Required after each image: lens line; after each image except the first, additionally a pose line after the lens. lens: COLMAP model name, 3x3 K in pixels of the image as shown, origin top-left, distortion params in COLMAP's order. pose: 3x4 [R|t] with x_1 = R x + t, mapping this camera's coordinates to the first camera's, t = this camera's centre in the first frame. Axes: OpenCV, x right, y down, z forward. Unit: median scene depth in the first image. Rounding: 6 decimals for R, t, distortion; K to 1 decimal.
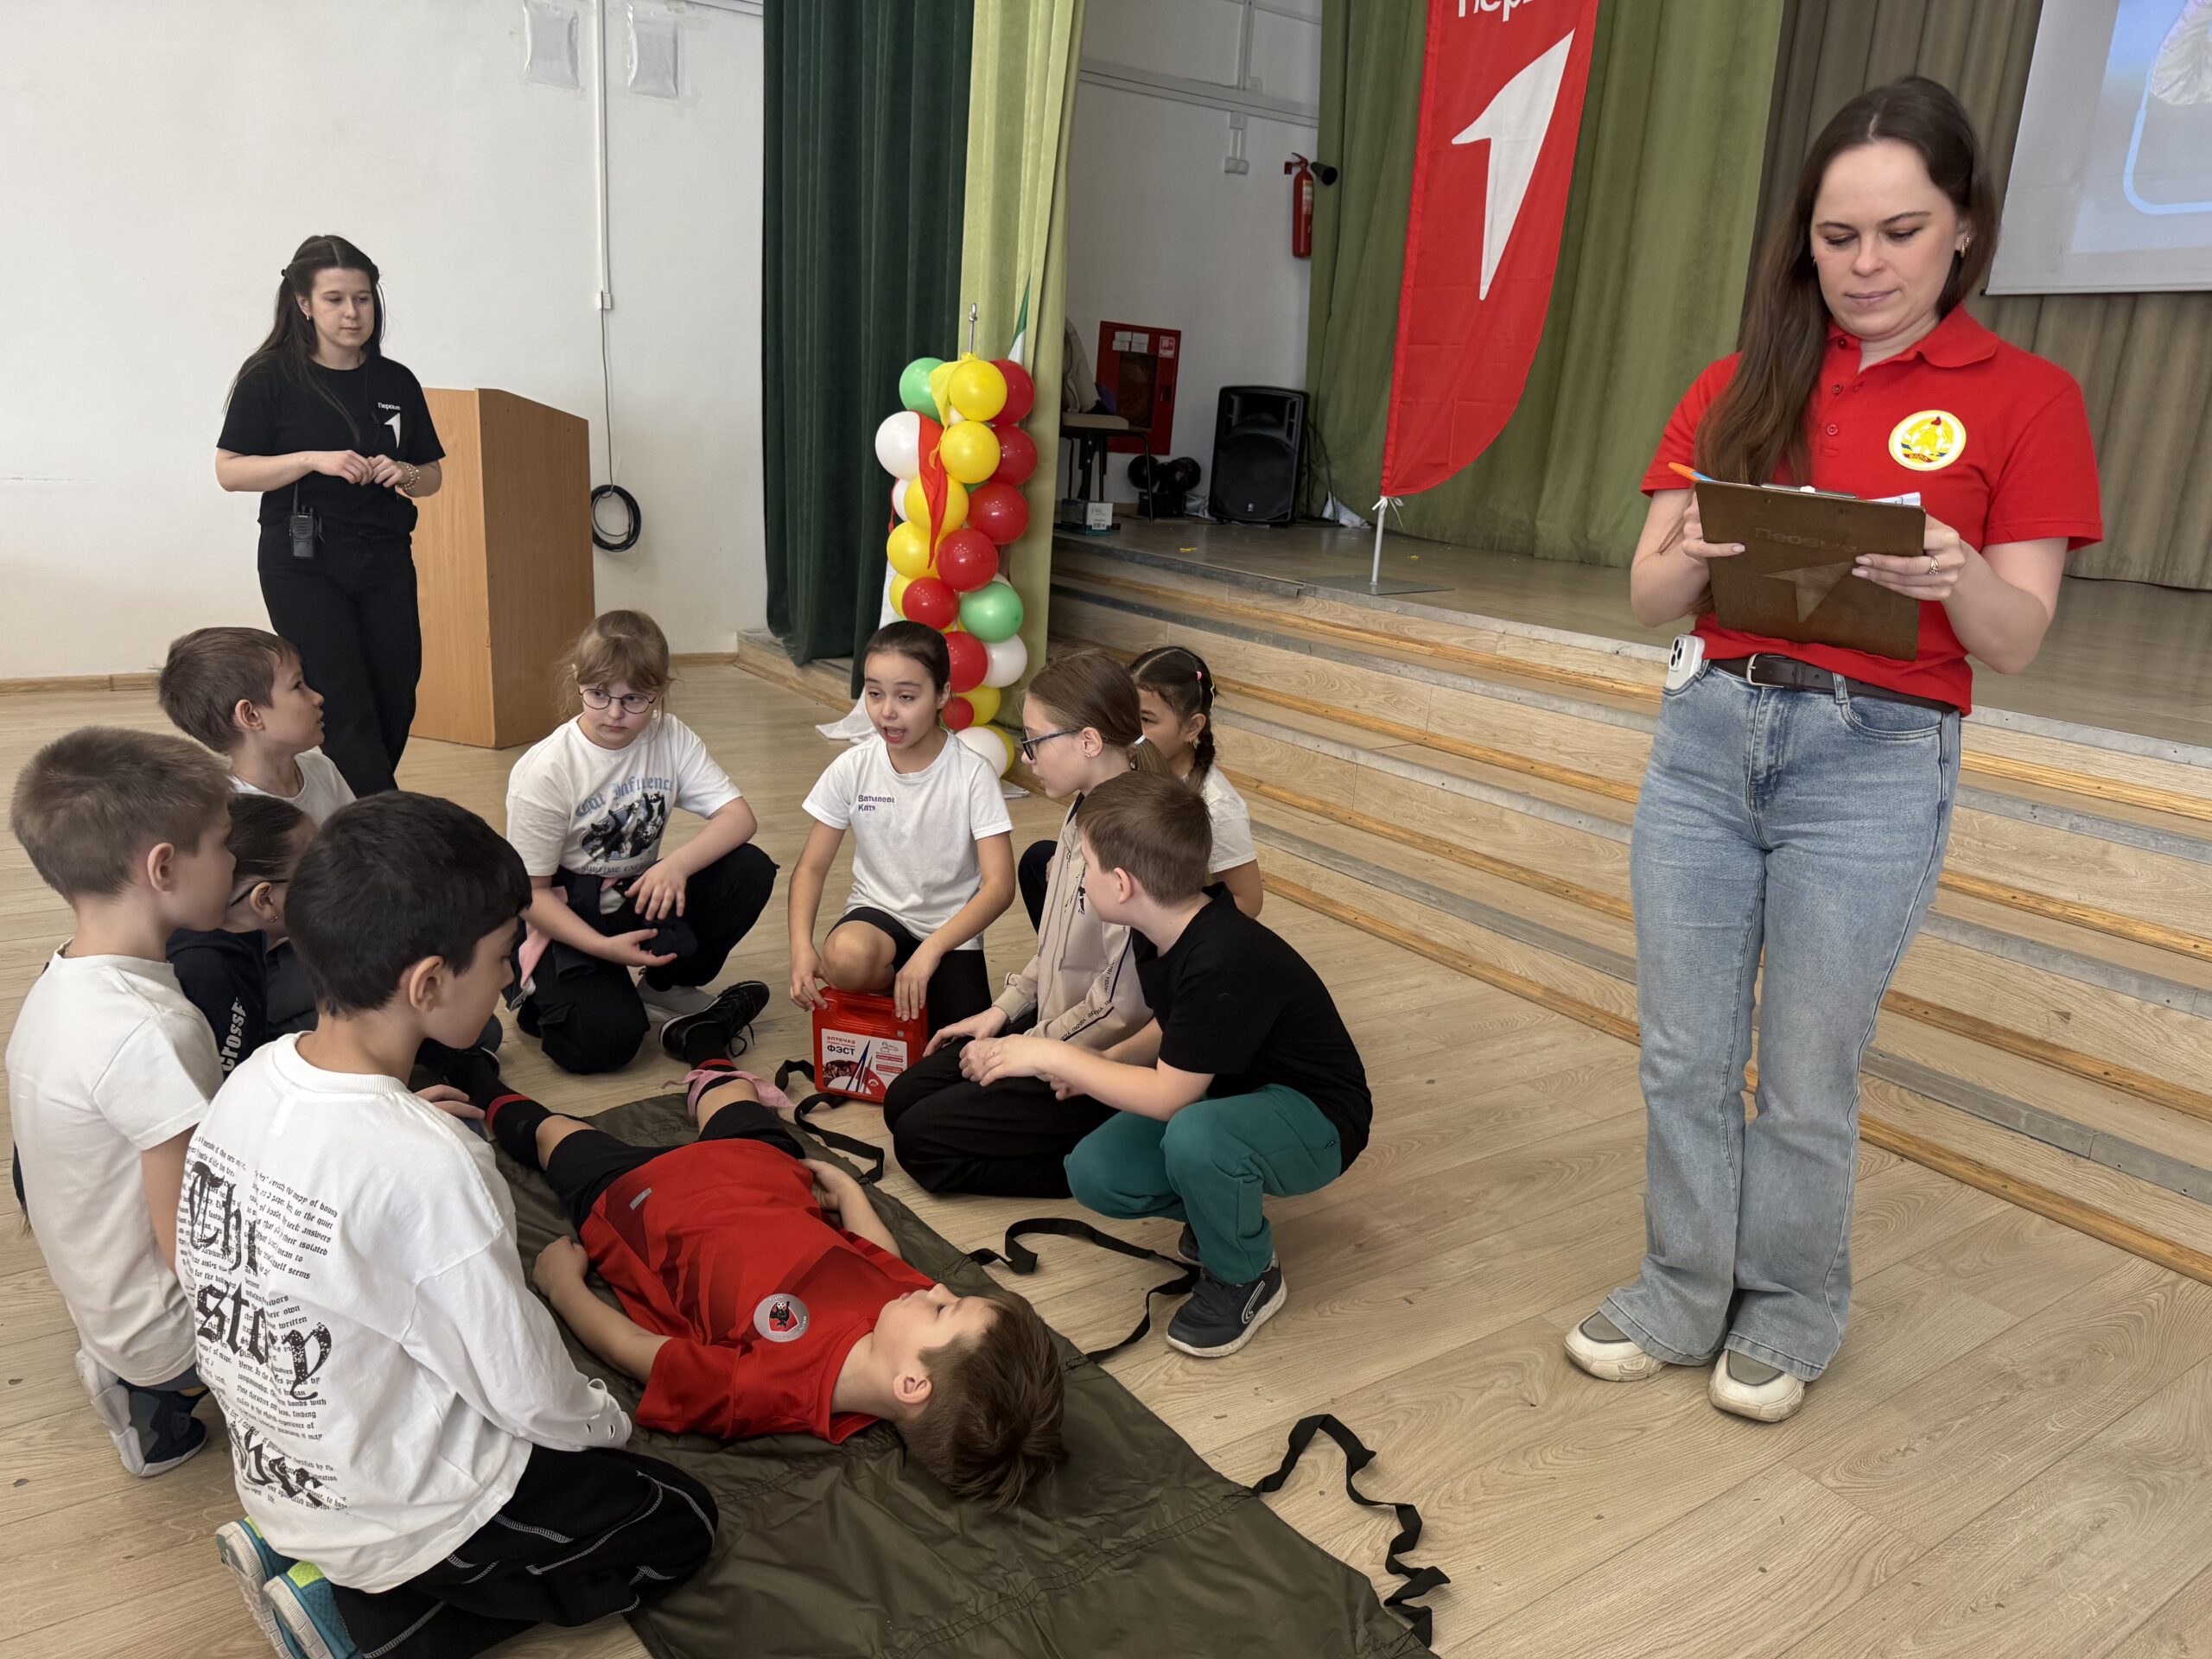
lens RADIAL K [[1569.4, 0, 1110.1], [0, 1569.4, 843.7], [0, 0, 1]] dist [0.008029, -0.018278]
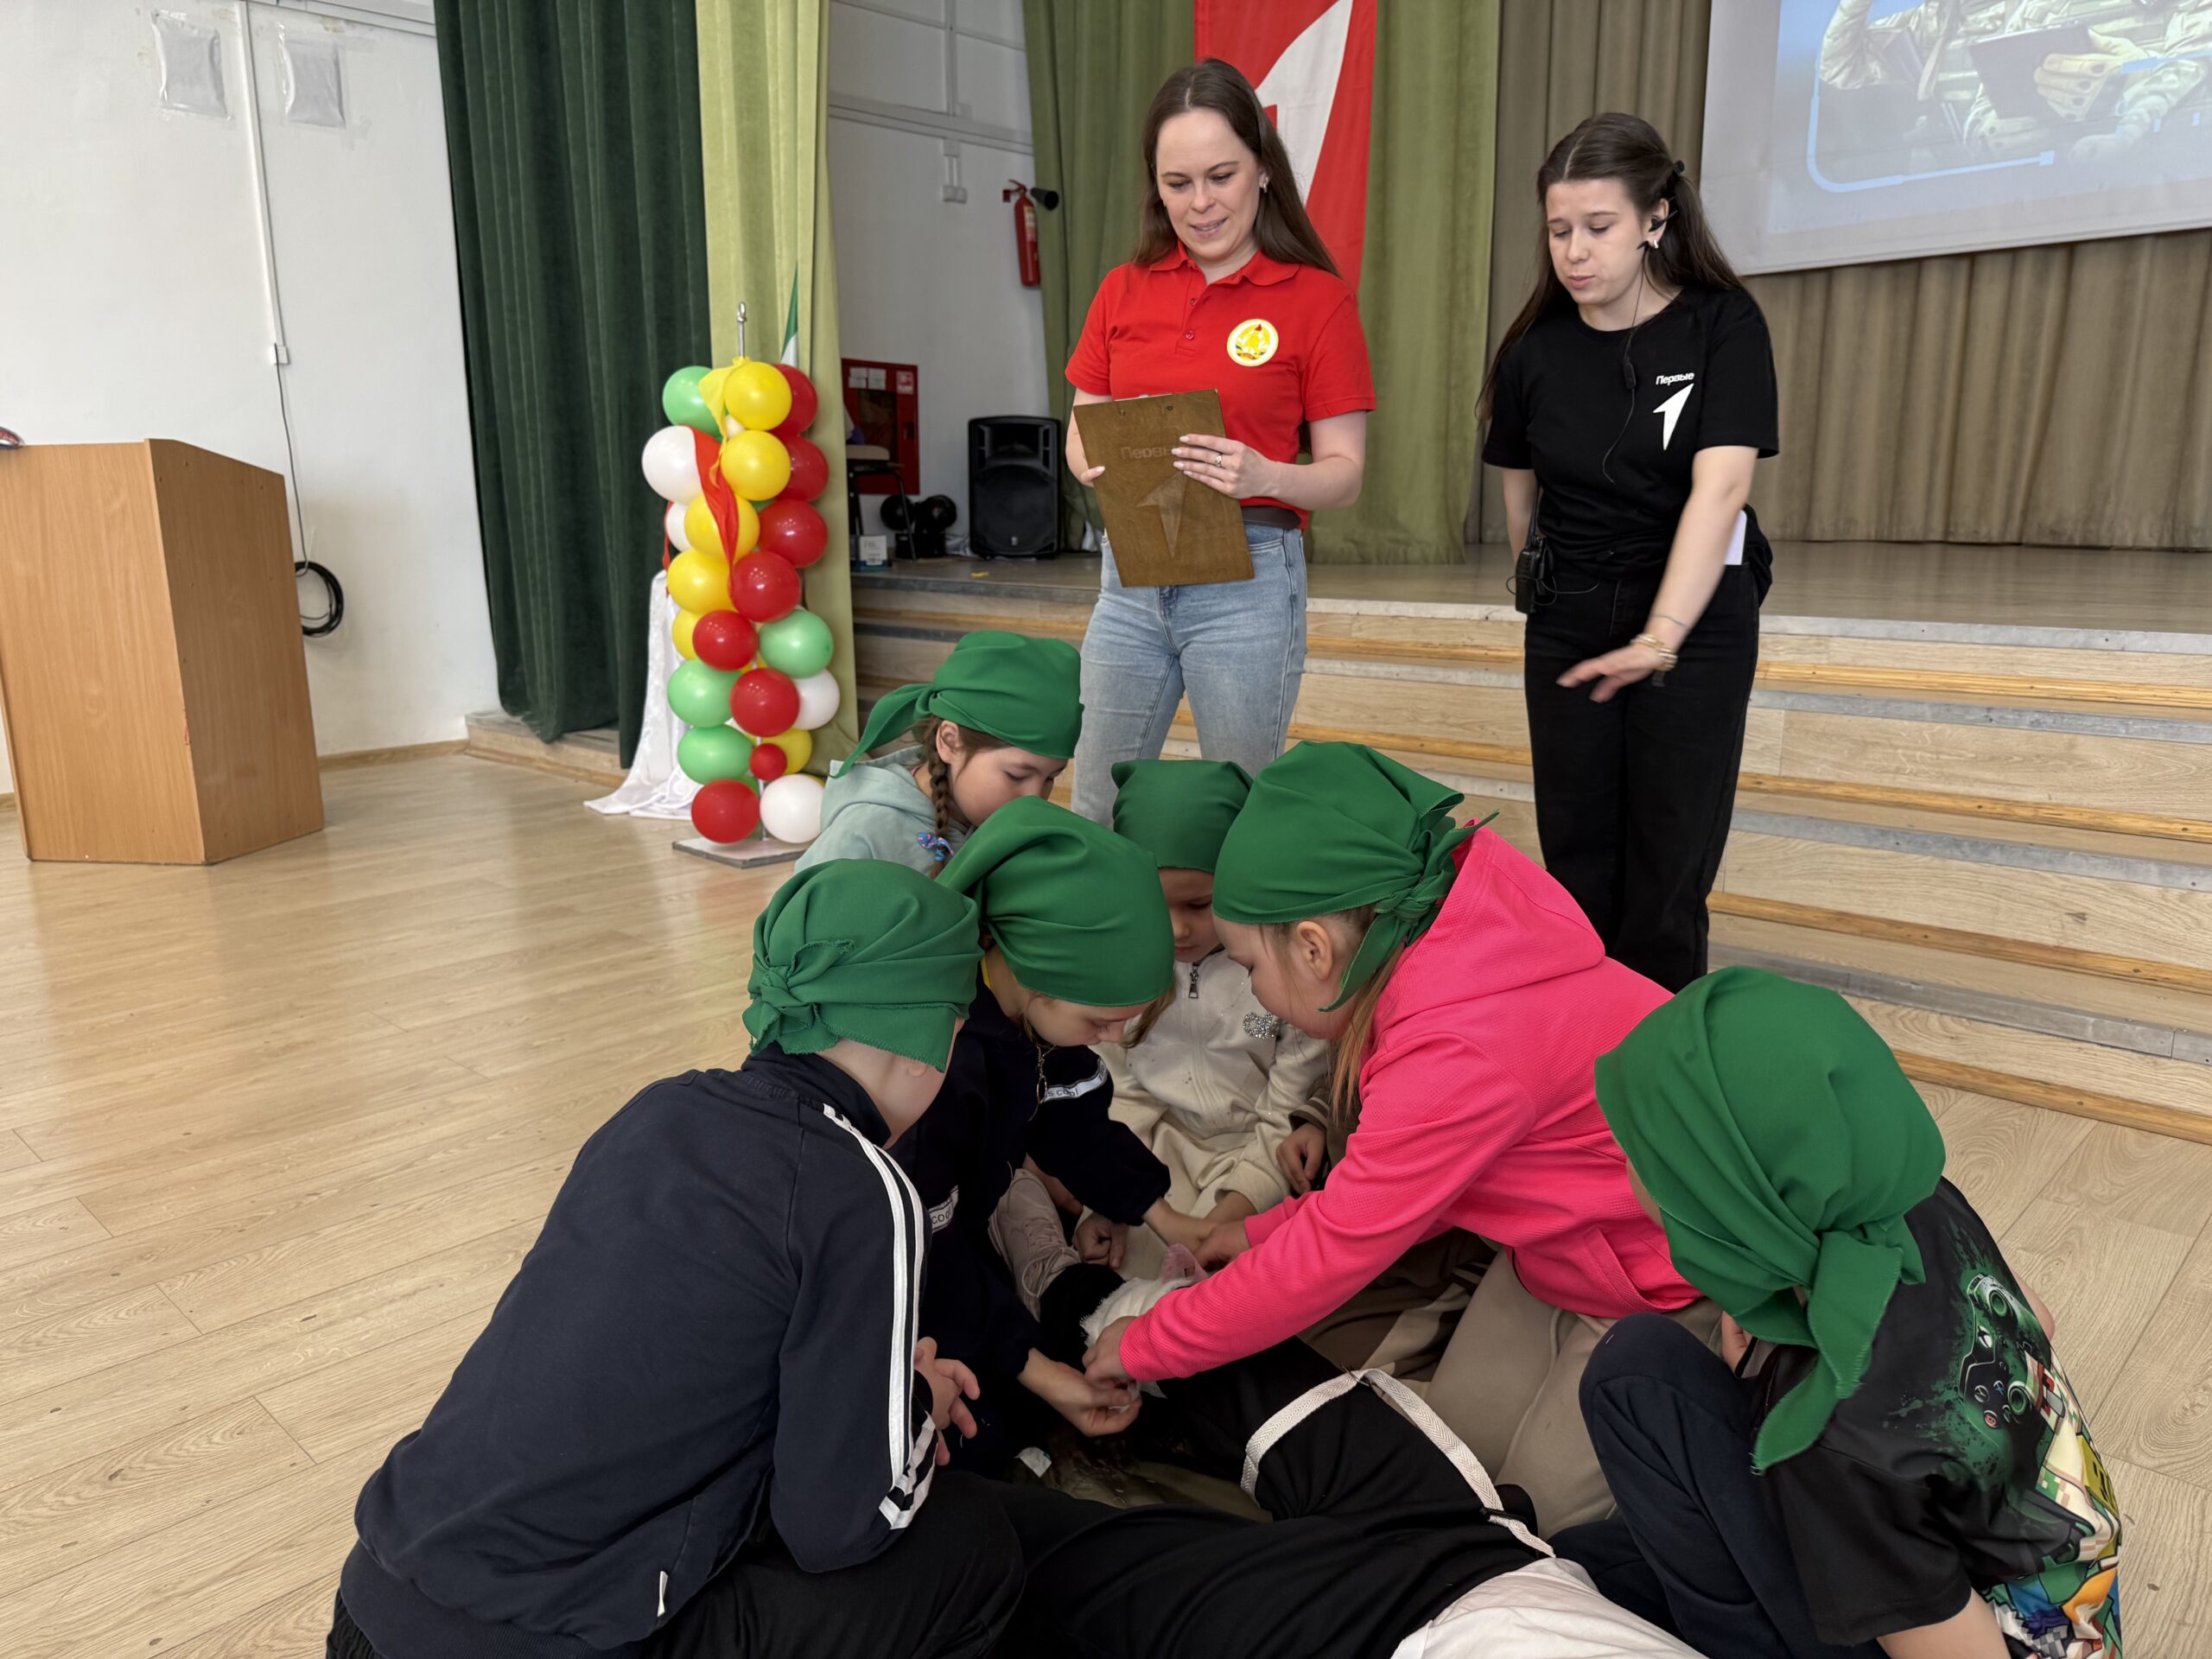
lens RADIAL K [[1569.4, 0, 1096.7], [0, 1569.4, 837.3], [0, 0, 1]] dist [0.008029, -0.018278]
pose [[0.978760, -0.109567, 0.173276, -0.071234], [0.118571, 0.992037, -0.042462, 0.018404], [-0.167244, 0.062106, 0.983958, 0.096838]]
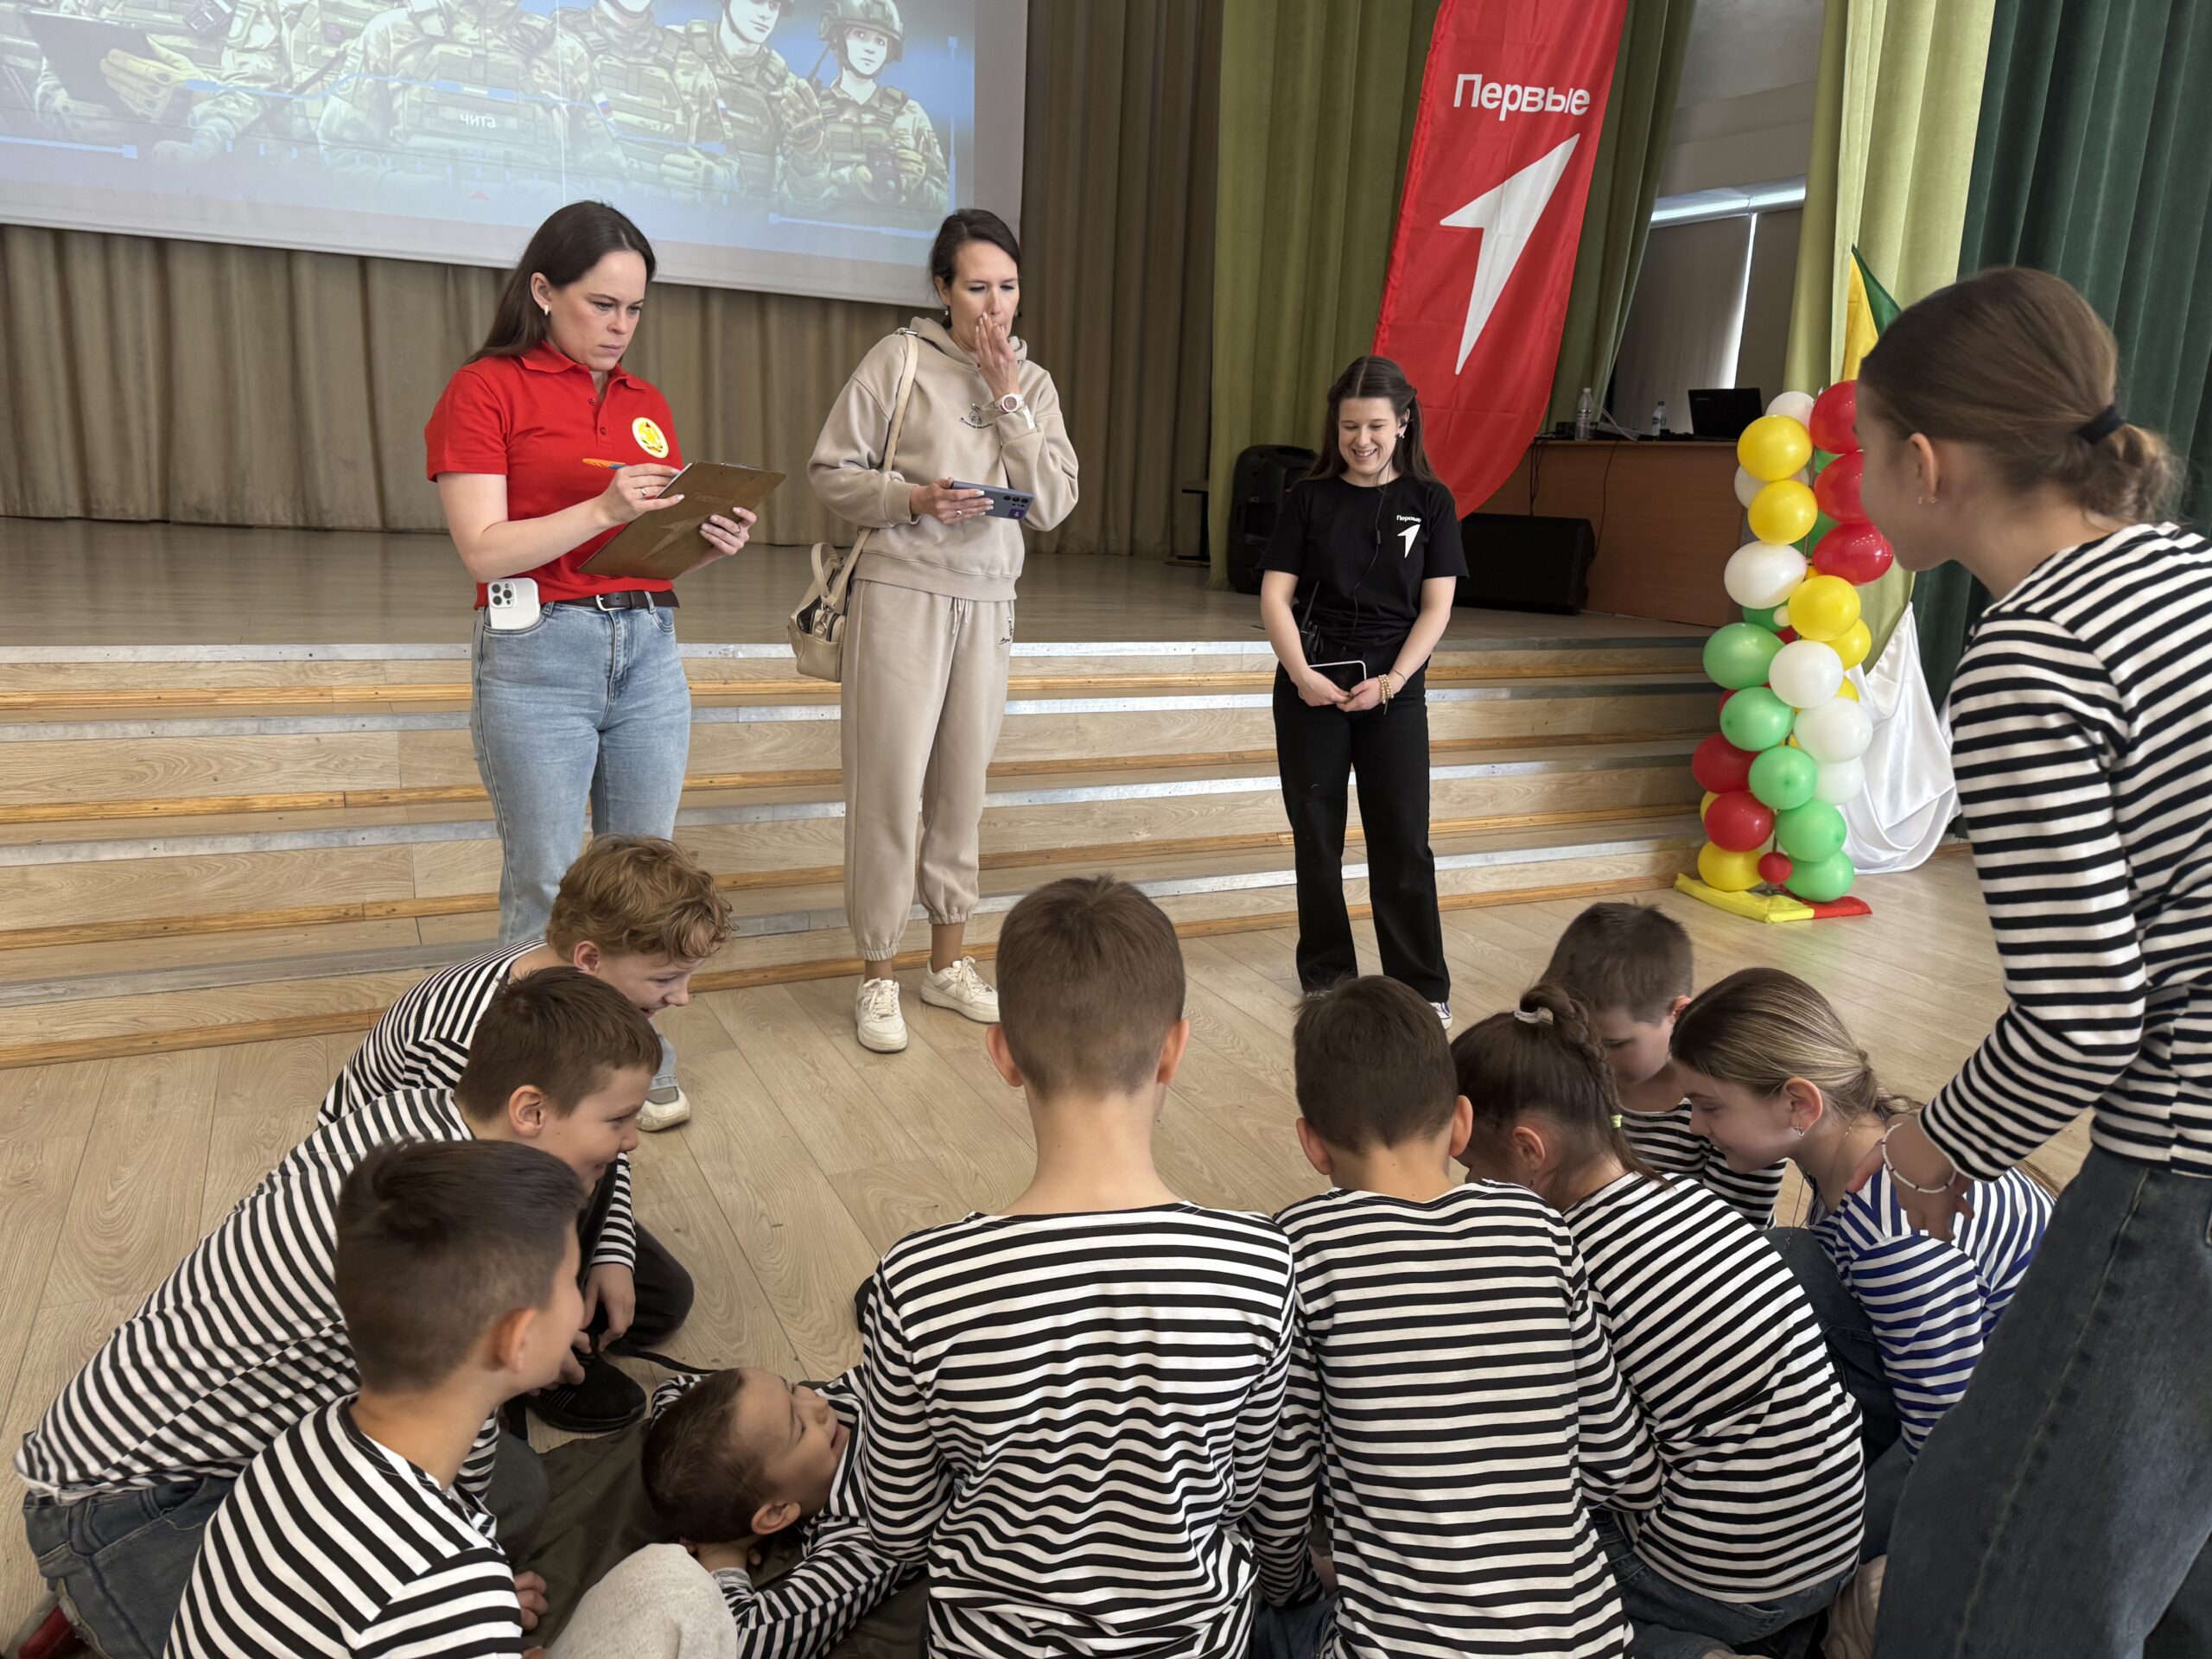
lens RADIAL K [[1569.4, 0, 1133.0], [0, 1569.4, 838.3], [0, 0, 1]] dist [0.008029, -0.018278]
pose [[0.143334, -0.280551, 0.949077, -0.342273], [0.220143, 0.943991, 0.245800, -0.084814], [-0.964879, 0.173702, 0.197067, 0.209377]]
